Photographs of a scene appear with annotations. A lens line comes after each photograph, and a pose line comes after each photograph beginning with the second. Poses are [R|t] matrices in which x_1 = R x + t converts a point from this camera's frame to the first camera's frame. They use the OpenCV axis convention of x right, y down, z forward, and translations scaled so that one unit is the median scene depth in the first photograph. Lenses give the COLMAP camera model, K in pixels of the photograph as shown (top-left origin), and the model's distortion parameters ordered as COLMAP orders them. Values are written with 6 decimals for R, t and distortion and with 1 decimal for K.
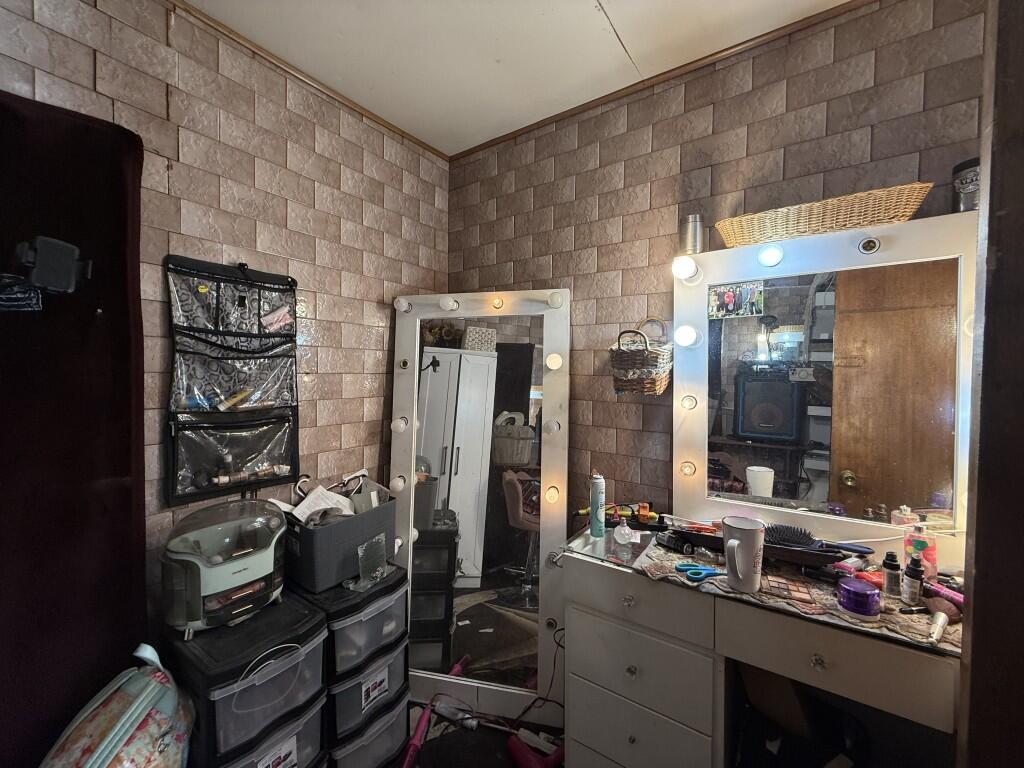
lens RADIAL K [[407.8, 0, 508.5], [0, 407.8, 384.1], [0, 0, 1]] dist [-0.000216, -0.000334]
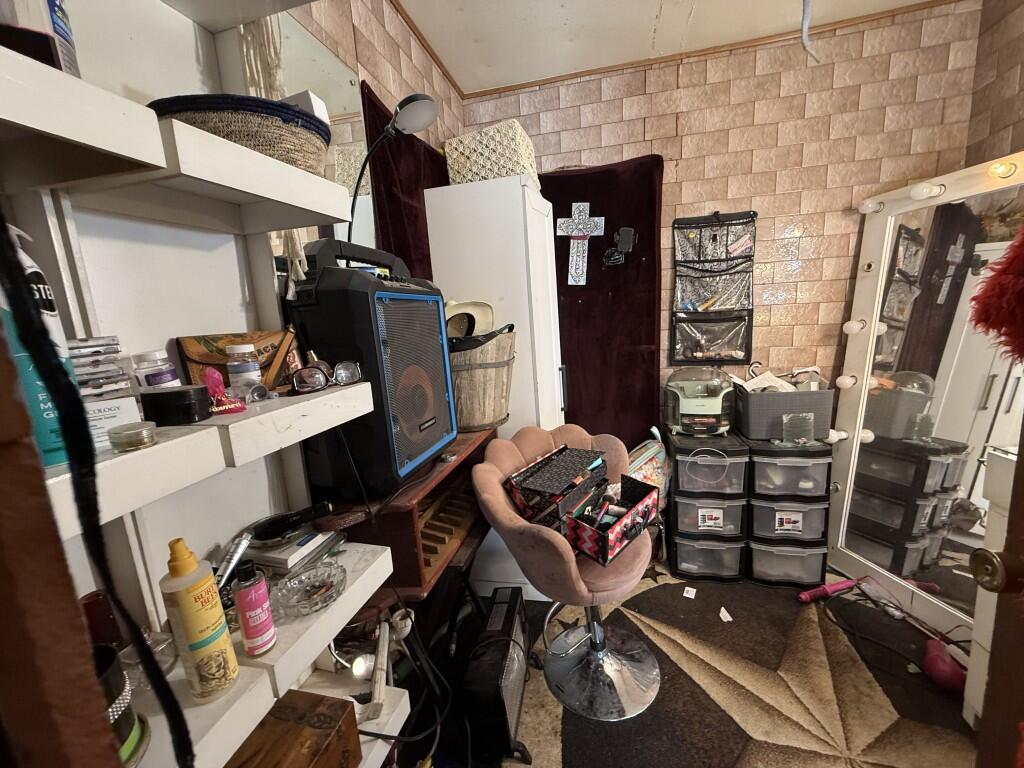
lens RADIAL K [[407.8, 0, 508.5], [0, 407.8, 384.1], [0, 0, 1]] dist [-0.000216, -0.000334]
pose [[0.371286, 0.120464, -0.920671, 0.509638], [0.023432, 0.990017, 0.138987, 0.103787], [0.928223, -0.073177, 0.364757, -0.295438]]
